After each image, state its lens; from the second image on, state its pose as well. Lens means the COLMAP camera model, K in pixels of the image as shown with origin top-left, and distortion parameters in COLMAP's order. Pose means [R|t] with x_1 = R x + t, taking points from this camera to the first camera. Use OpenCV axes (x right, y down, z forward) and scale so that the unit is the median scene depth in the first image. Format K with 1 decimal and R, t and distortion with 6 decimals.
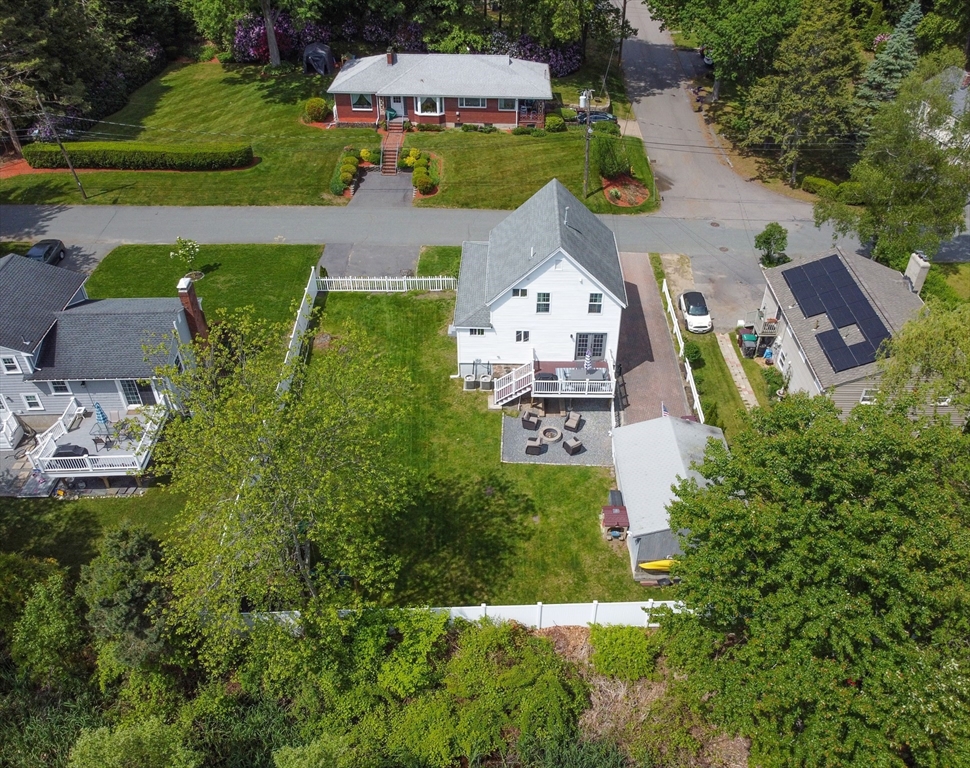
lens RADIAL K [[779.1, 0, 509.9], [0, 779.1, 387.6], [0, 0, 1]] dist [-0.005854, -0.002877]
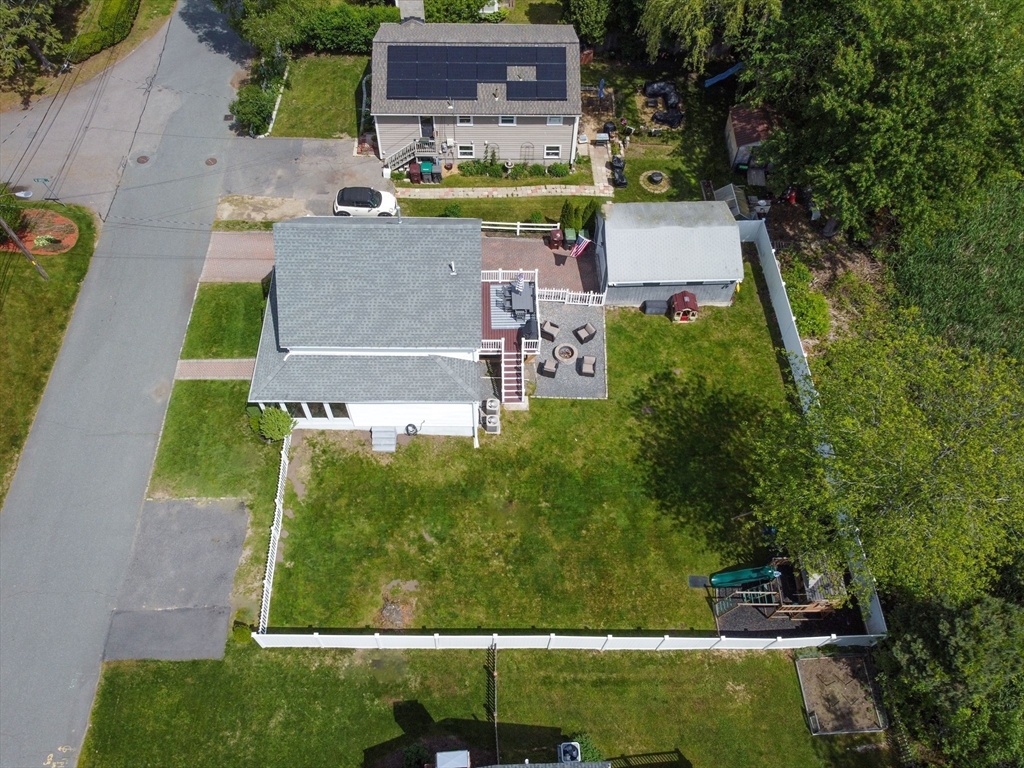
lens RADIAL K [[808.8, 0, 509.1], [0, 808.8, 385.6], [0, 0, 1]] dist [0.005279, -0.014323]
pose [[-0.013368, -0.849916, 0.526749, -0.483767], [0.604613, 0.412711, 0.681258, -0.617151], [-0.796408, 0.327586, 0.508353, 0.541794]]
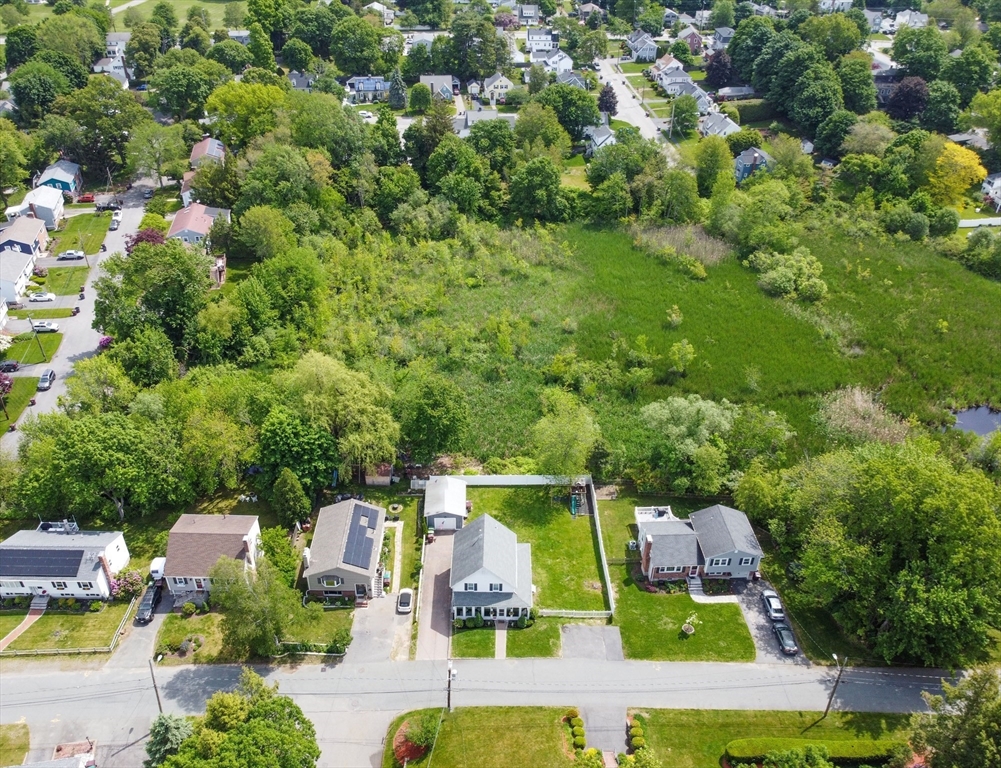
lens RADIAL K [[829.8, 0, 492.6], [0, 829.8, 387.2], [0, 0, 1]] dist [-0.002155, 0.001560]
pose [[-0.999424, -0.028490, -0.018465, 0.092248], [-0.026076, 0.295884, 0.954868, -2.468223], [-0.021740, 0.954799, -0.296457, 1.259314]]
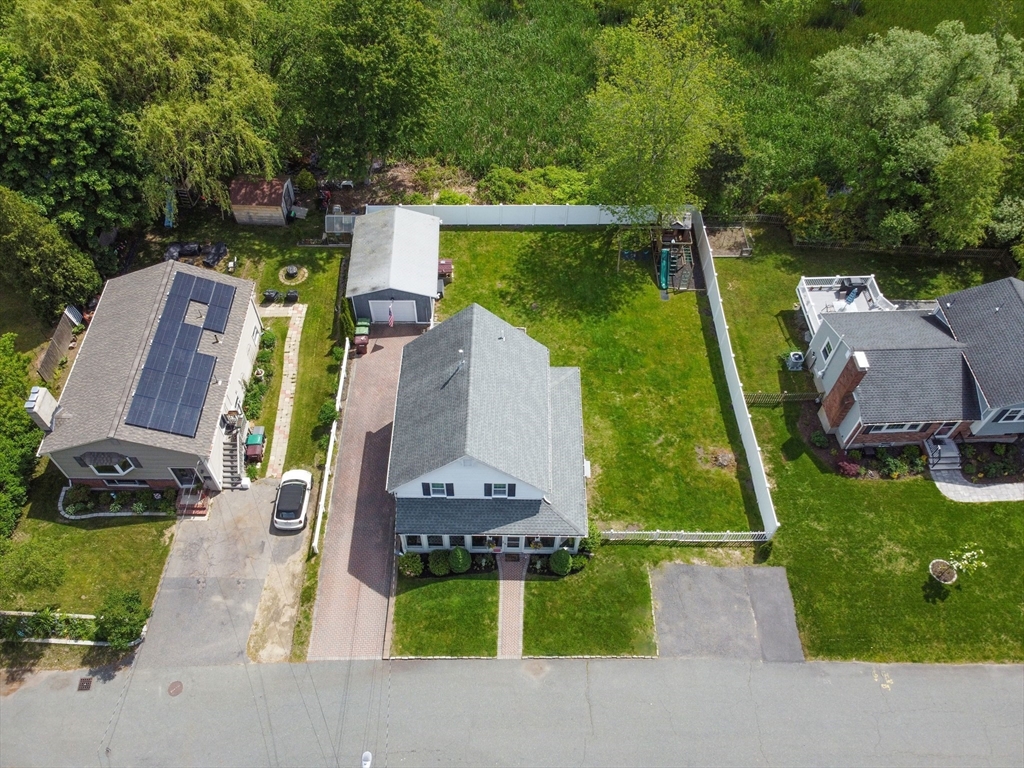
lens RADIAL K [[808.8, 0, 510.2], [0, 808.8, 392.6], [0, 0, 1]] dist [0.005279, -0.014323]
pose [[-0.999166, -0.024062, -0.033000, 0.048043], [-0.031955, -0.042591, 0.998581, -1.084742], [-0.025433, 0.998803, 0.041787, 0.972829]]
